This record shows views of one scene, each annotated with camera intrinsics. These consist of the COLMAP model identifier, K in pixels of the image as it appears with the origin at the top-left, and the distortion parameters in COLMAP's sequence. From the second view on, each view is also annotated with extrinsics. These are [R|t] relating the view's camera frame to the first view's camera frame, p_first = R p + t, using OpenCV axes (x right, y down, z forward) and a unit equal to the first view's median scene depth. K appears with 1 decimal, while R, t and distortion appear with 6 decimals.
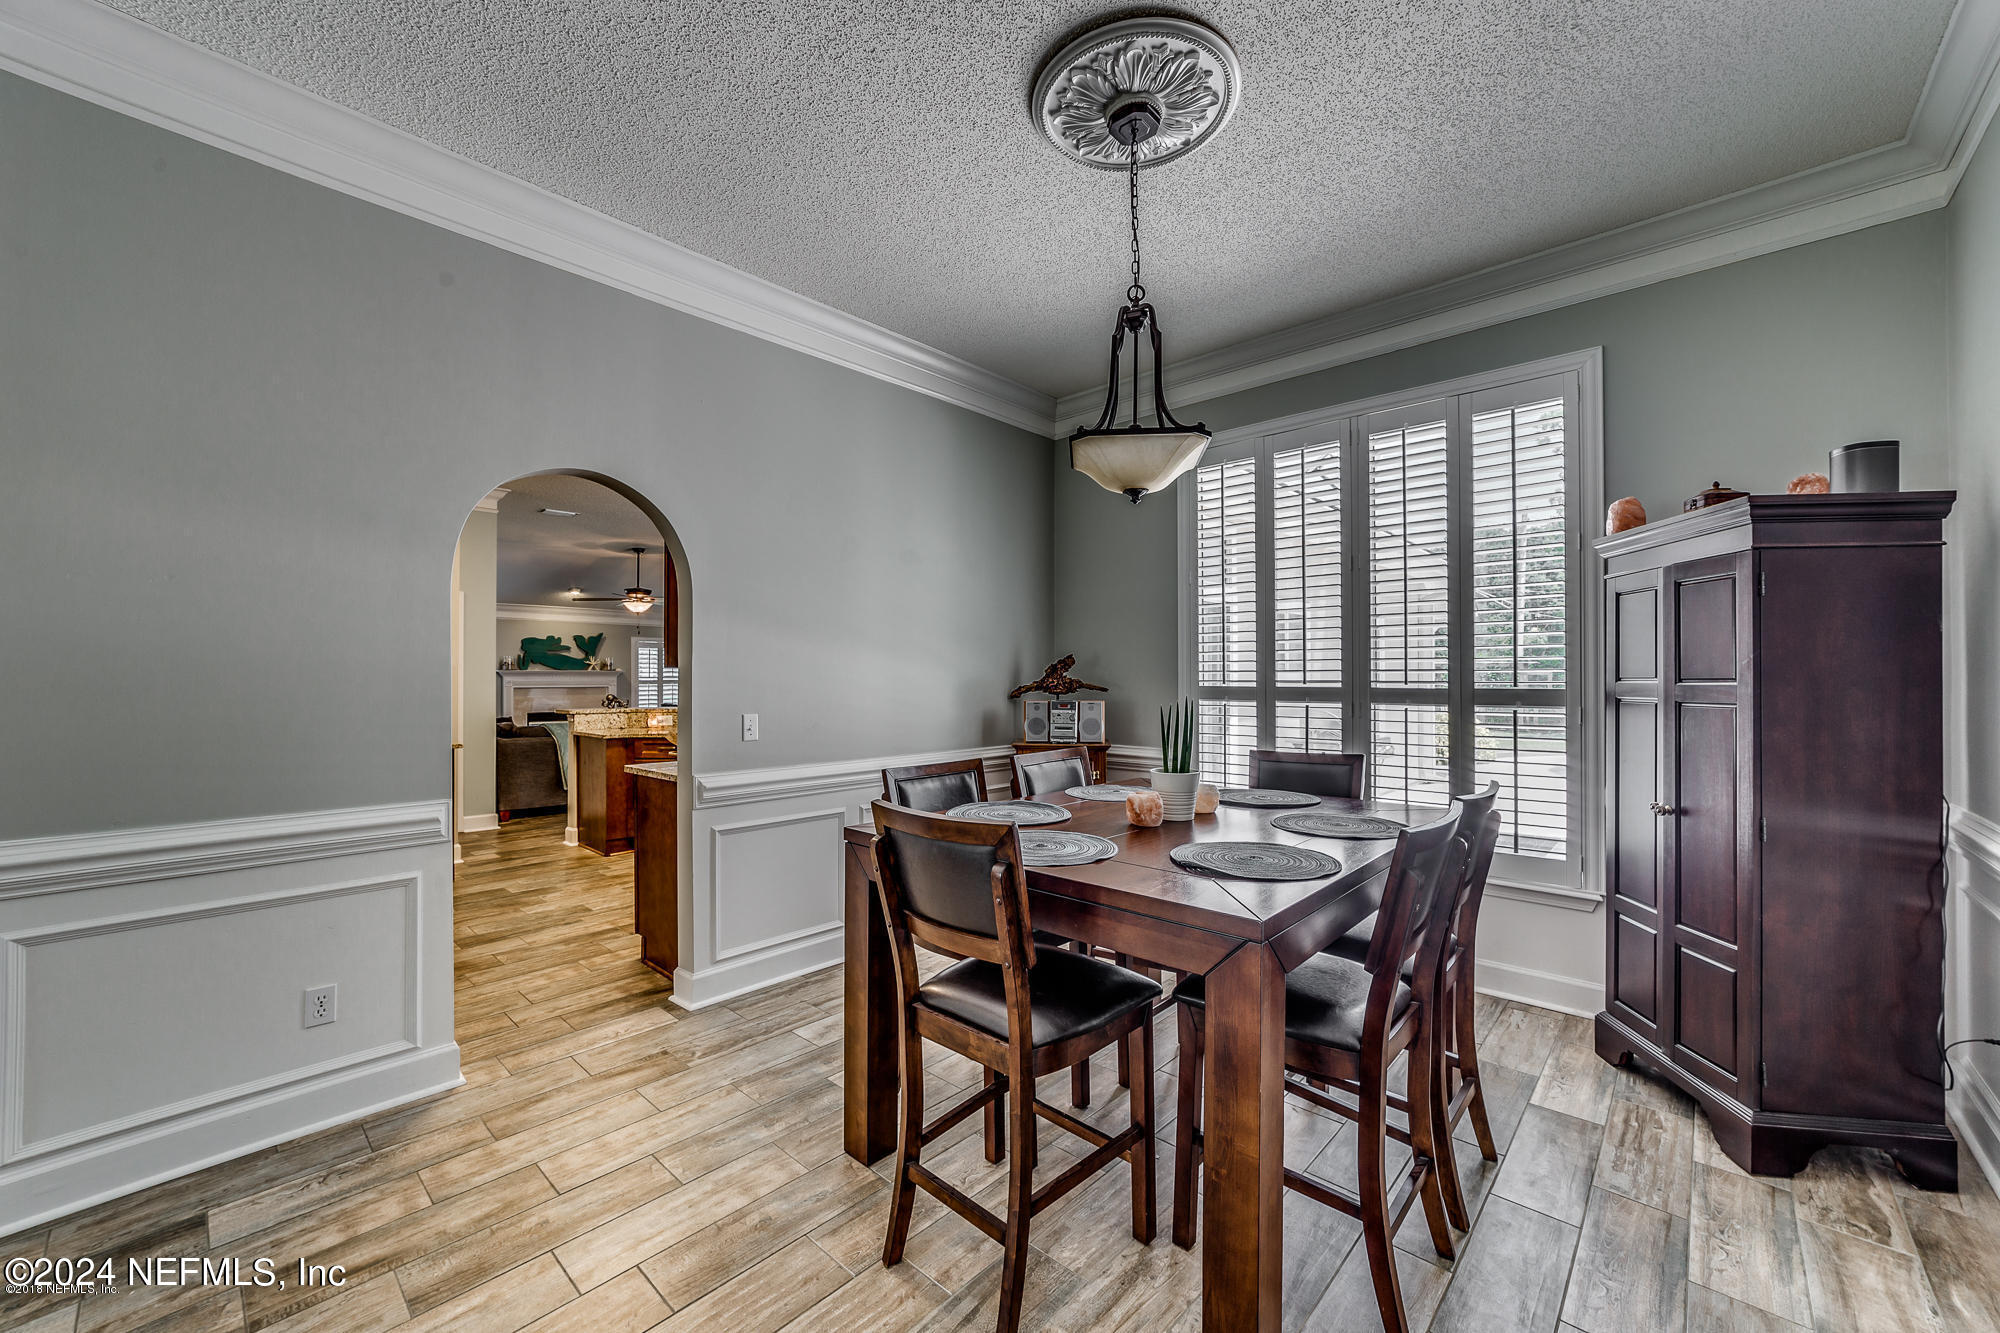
lens RADIAL K [[779.7, 0, 997.4], [0, 779.7, 672.3], [0, 0, 1]] dist [-0.016602, 0.008167]
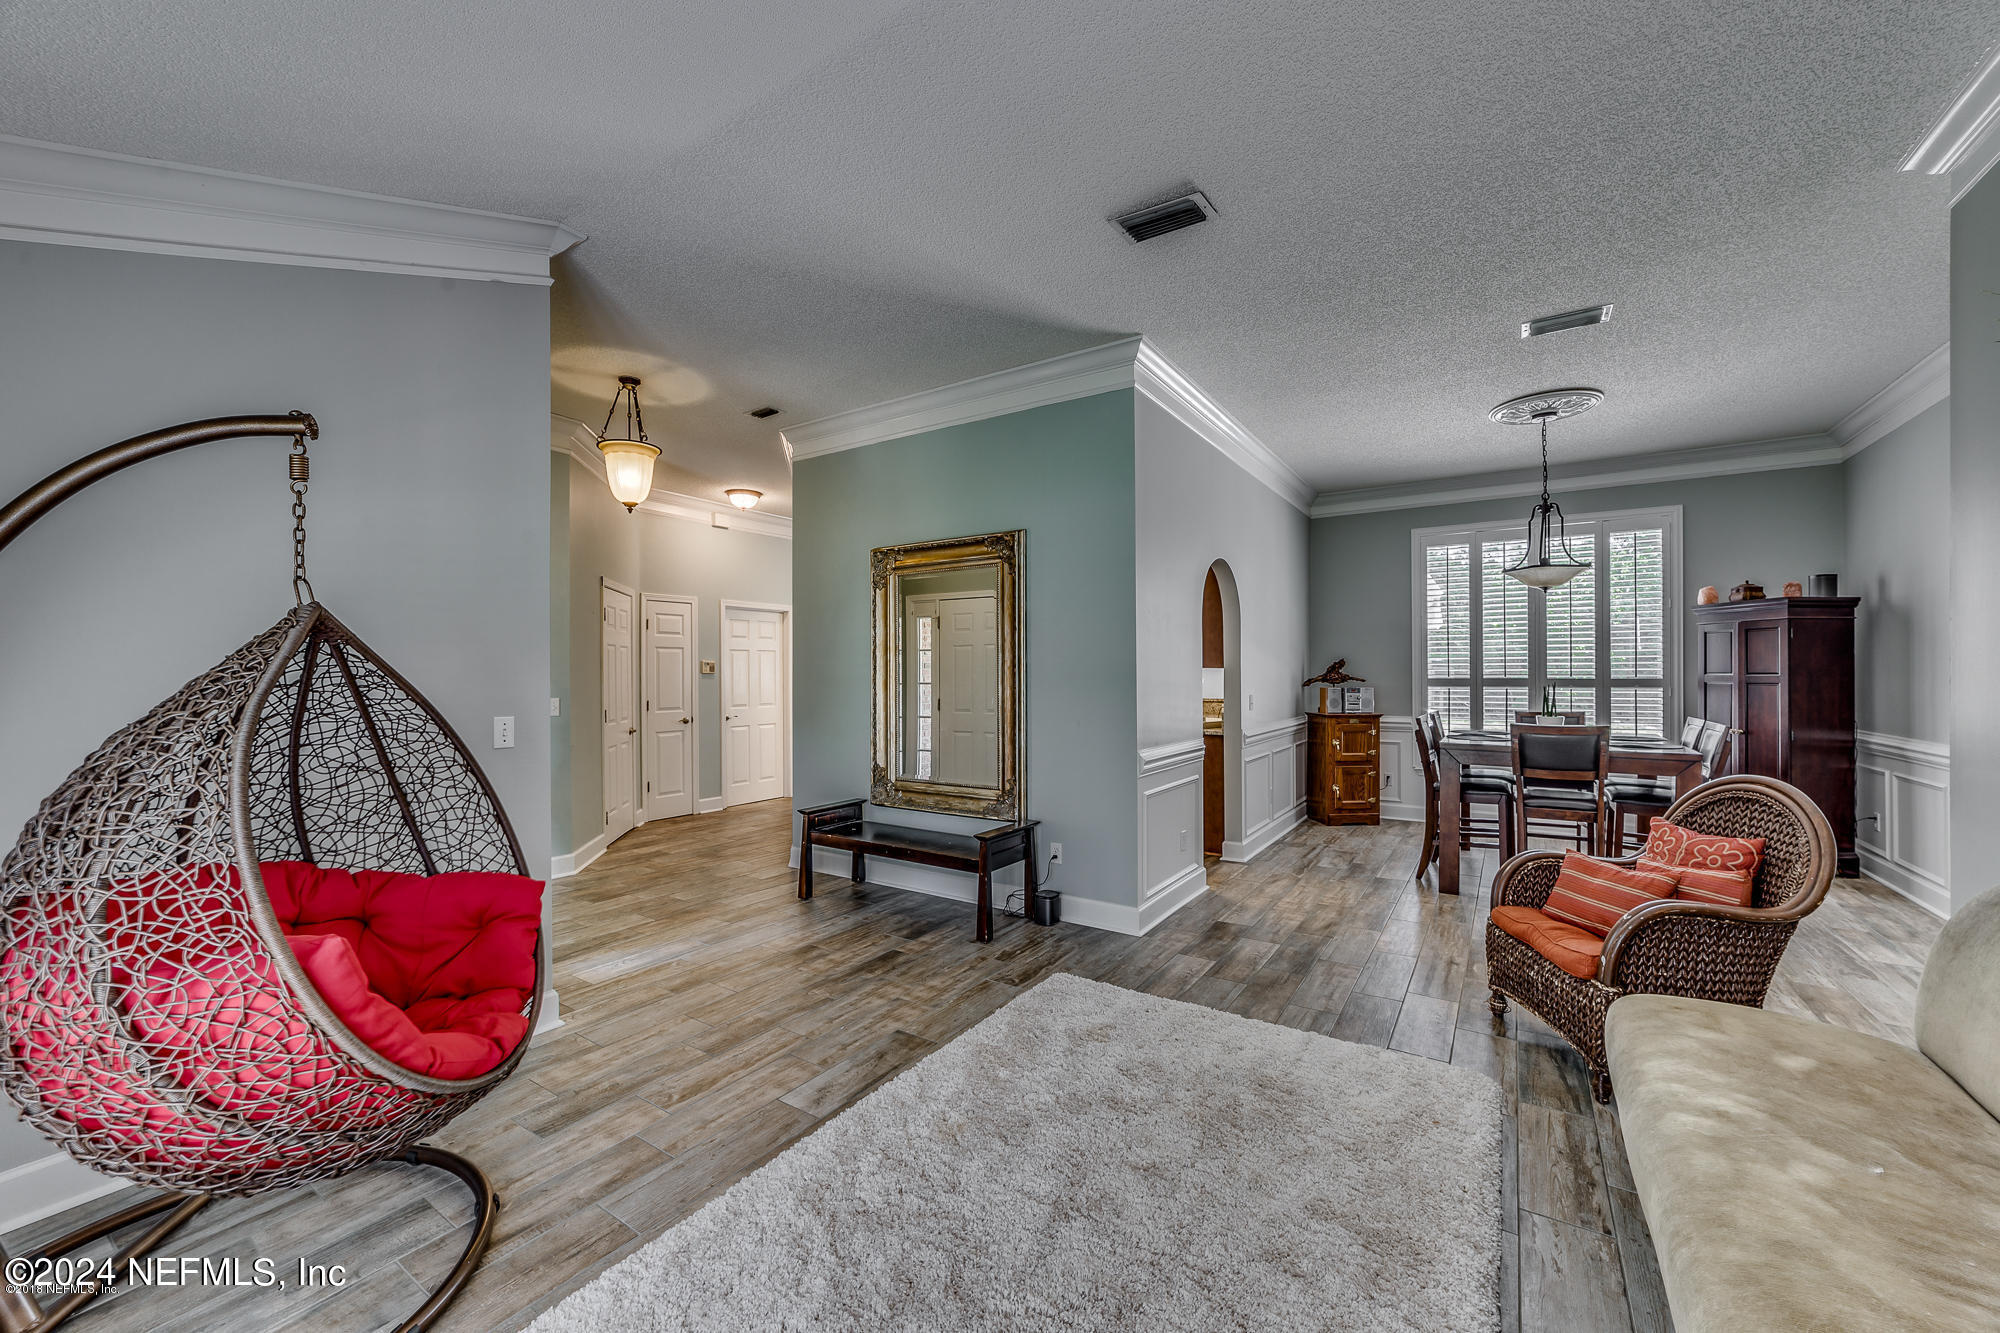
lens RADIAL K [[779.7, 0, 1004.1], [0, 779.7, 664.8], [0, 0, 1]] dist [-0.016602, 0.008167]
pose [[0.985163, 0.002374, 0.171604, -1.152897], [-0.001729, 0.999991, -0.003909, -0.002931], [-0.171612, 0.003554, 0.985158, -0.590041]]
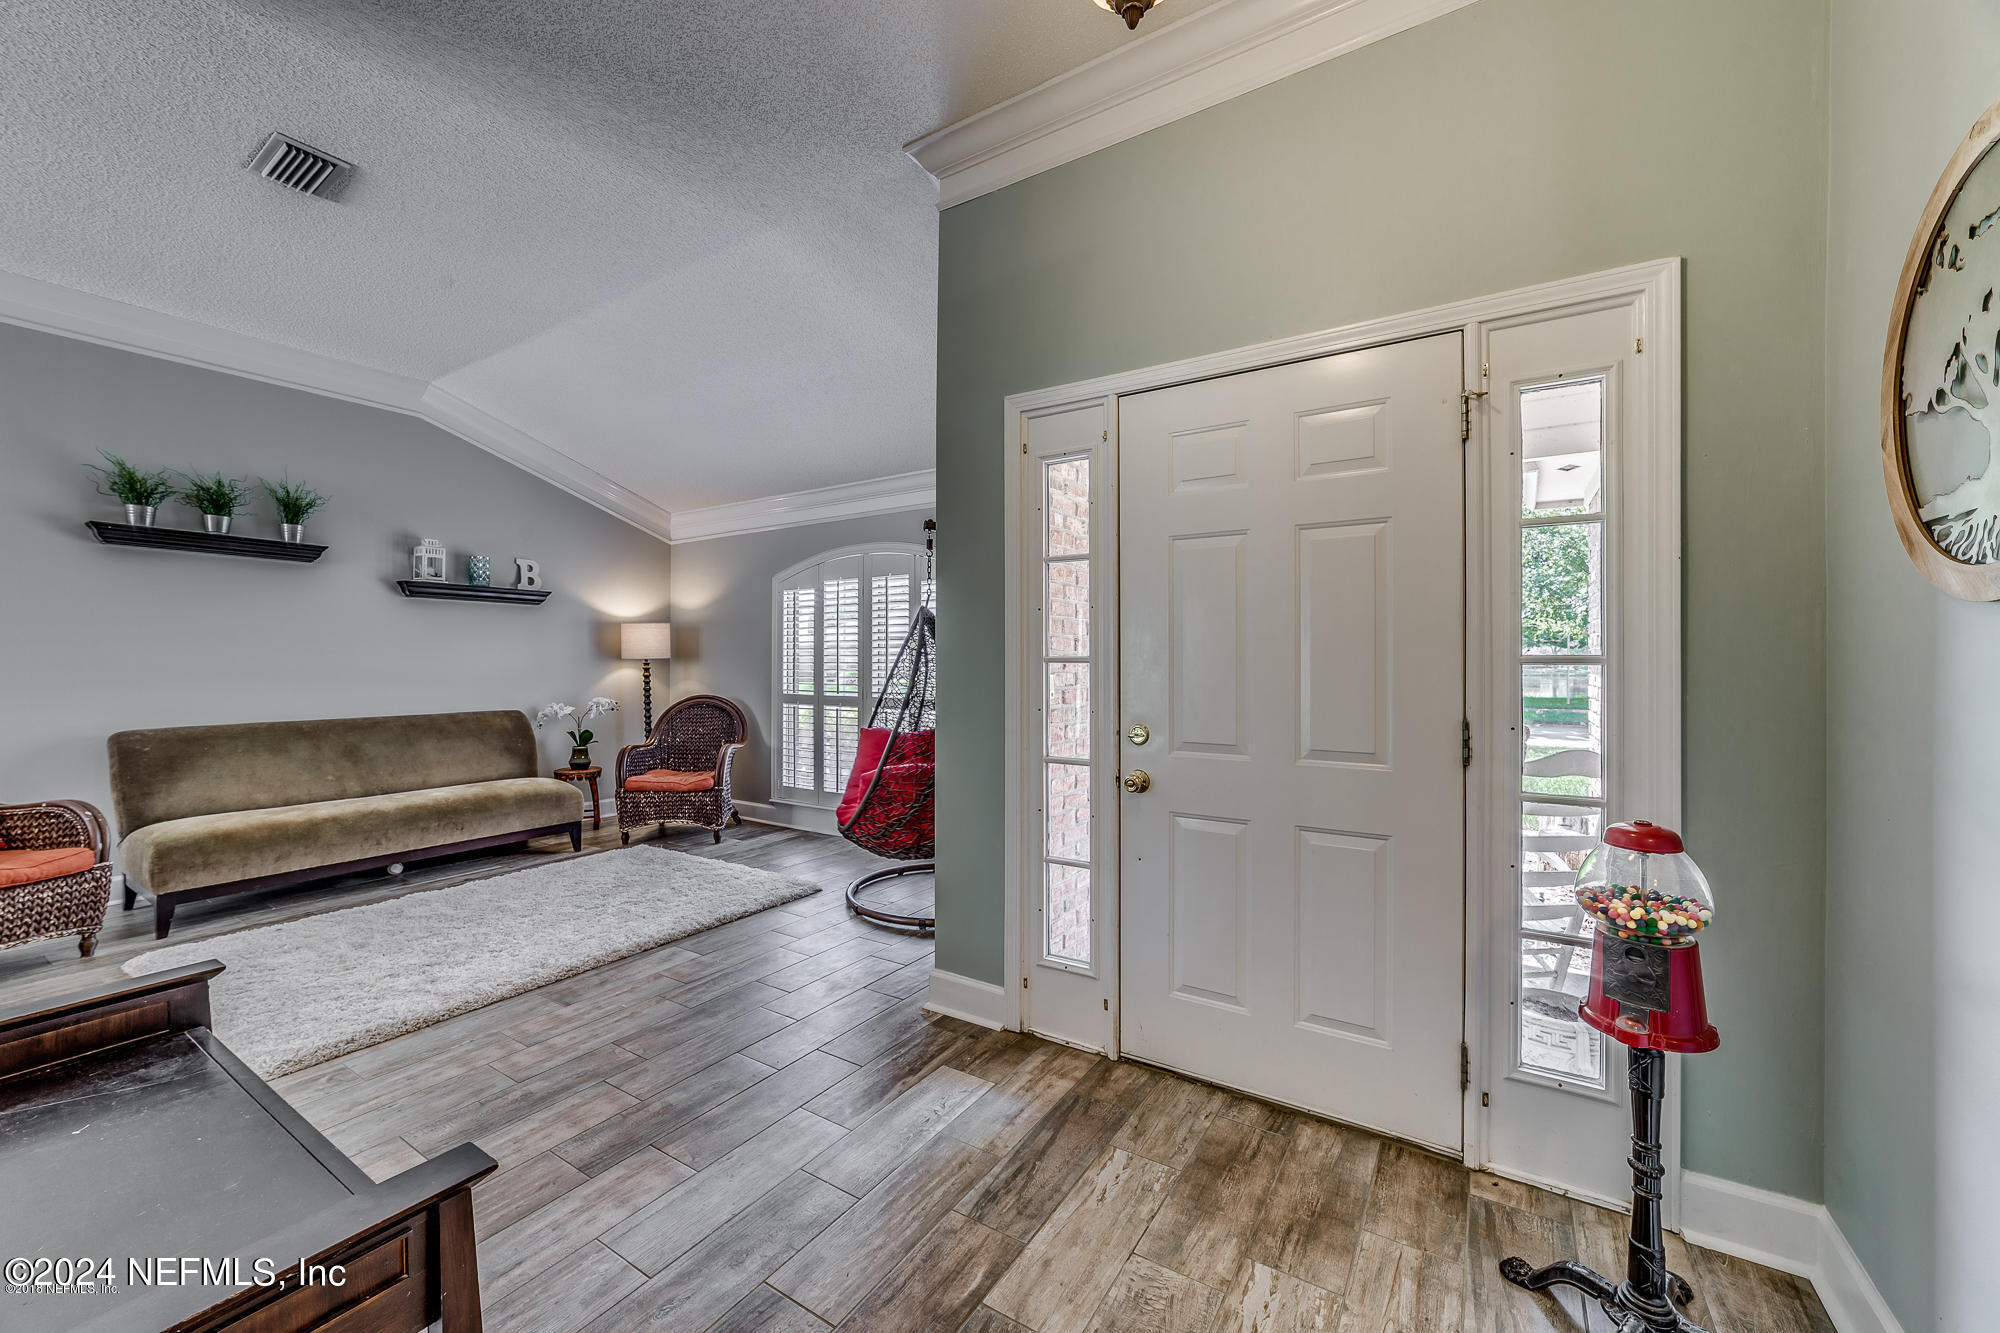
lens RADIAL K [[779.7, 0, 999.0], [0, 779.7, 663.1], [0, 0, 1]] dist [-0.016602, 0.008167]
pose [[-0.983187, 0.002888, -0.182580, -1.426504], [0.003605, 0.999987, -0.003591, 0.042563], [0.182568, -0.004189, -0.983184, 1.204200]]
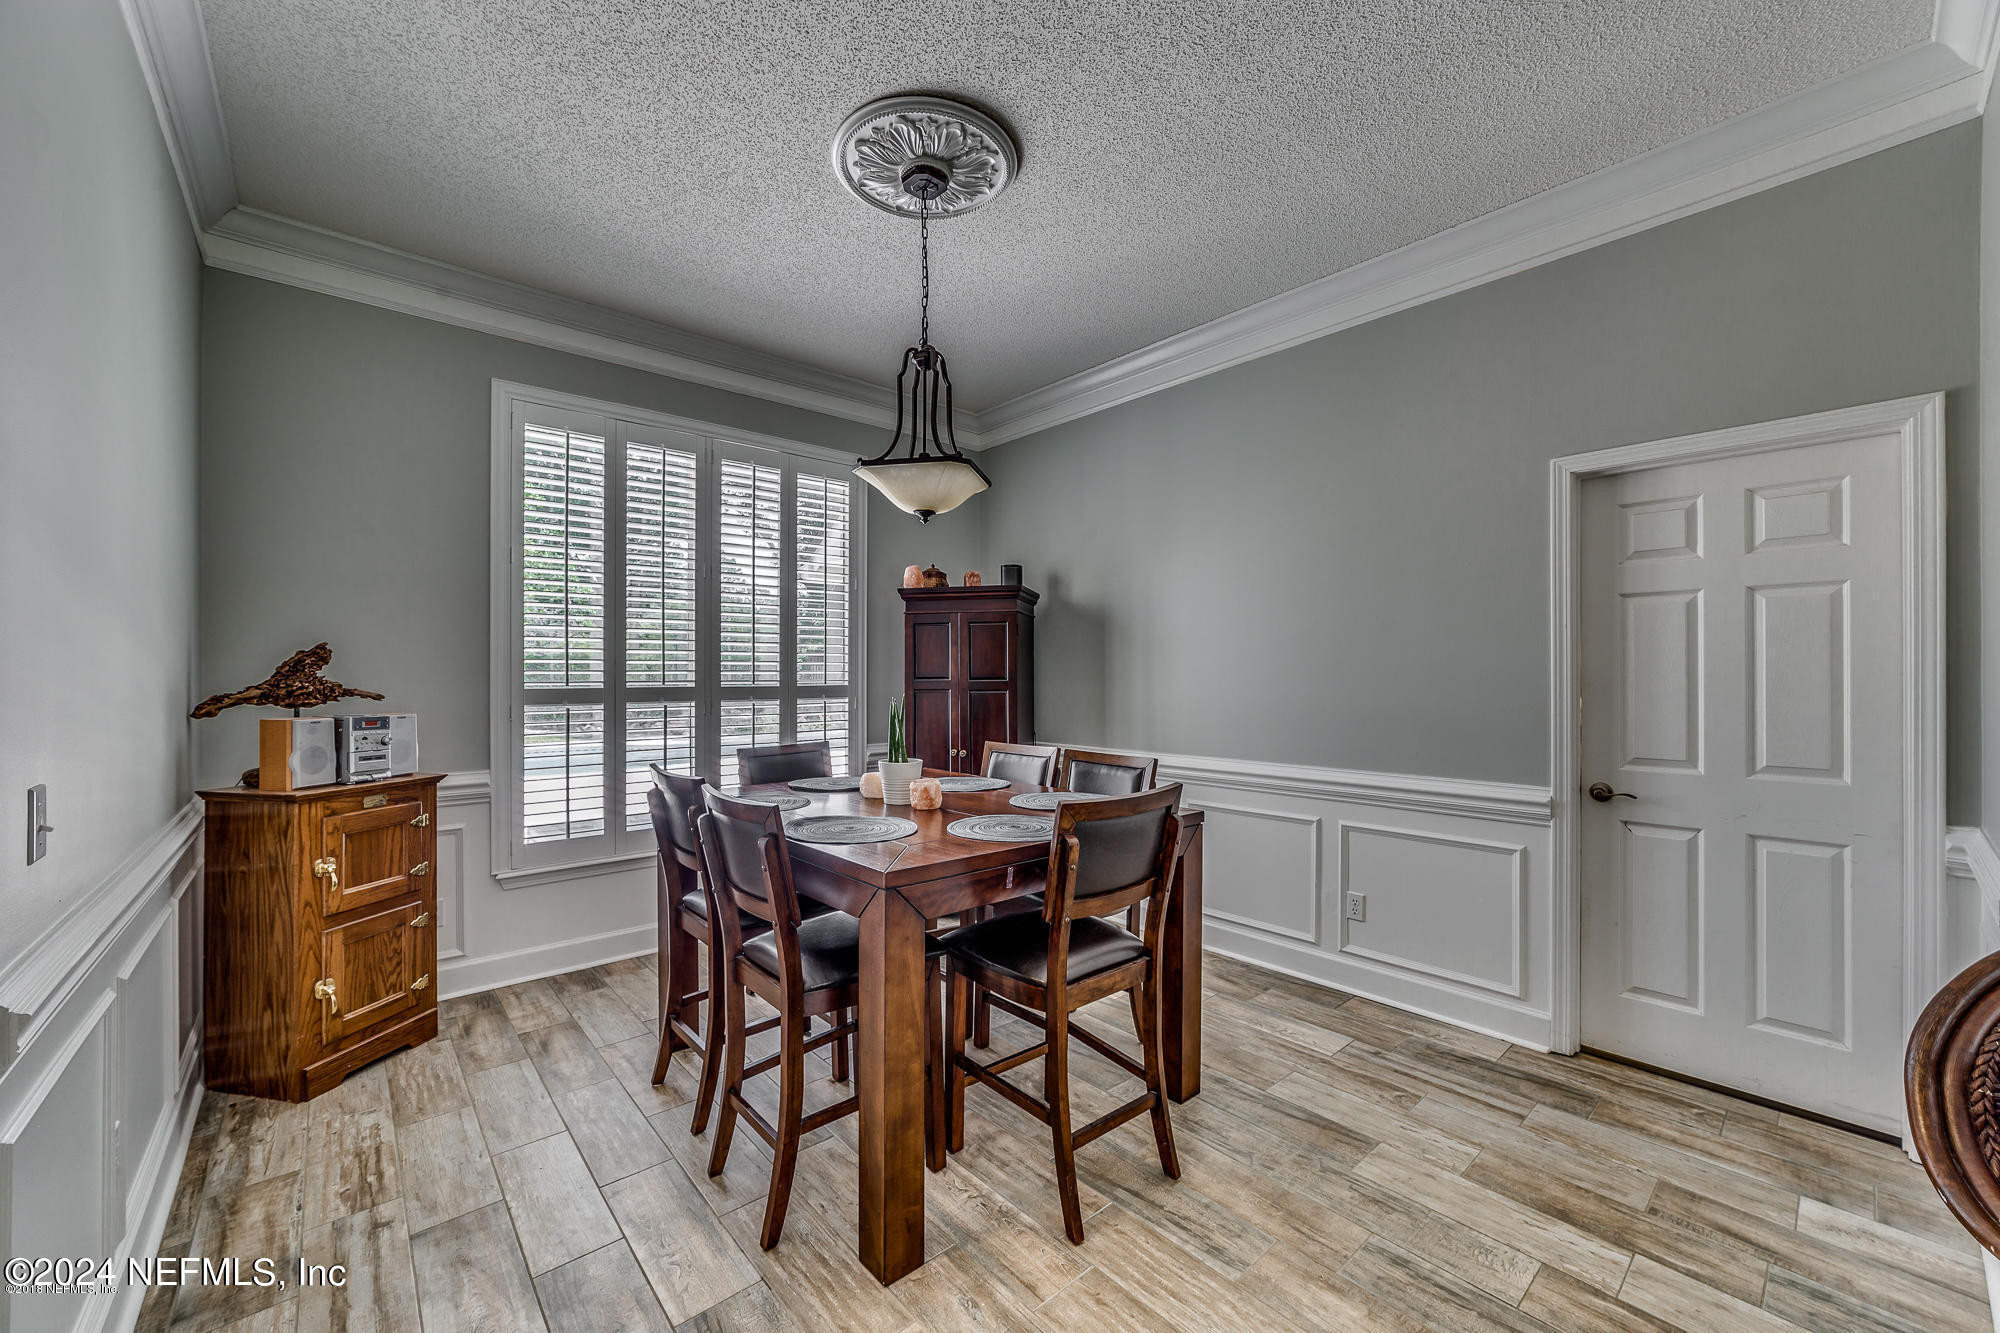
lens RADIAL K [[779.7, 0, 1008.8], [0, 779.7, 672.4], [0, 0, 1]] dist [-0.016602, 0.008167]
pose [[0.093722, 0.002603, 0.995595, -0.637382], [-0.005856, 0.999981, -0.002063, -0.000530], [-0.995581, -0.005637, 0.093736, 0.534309]]
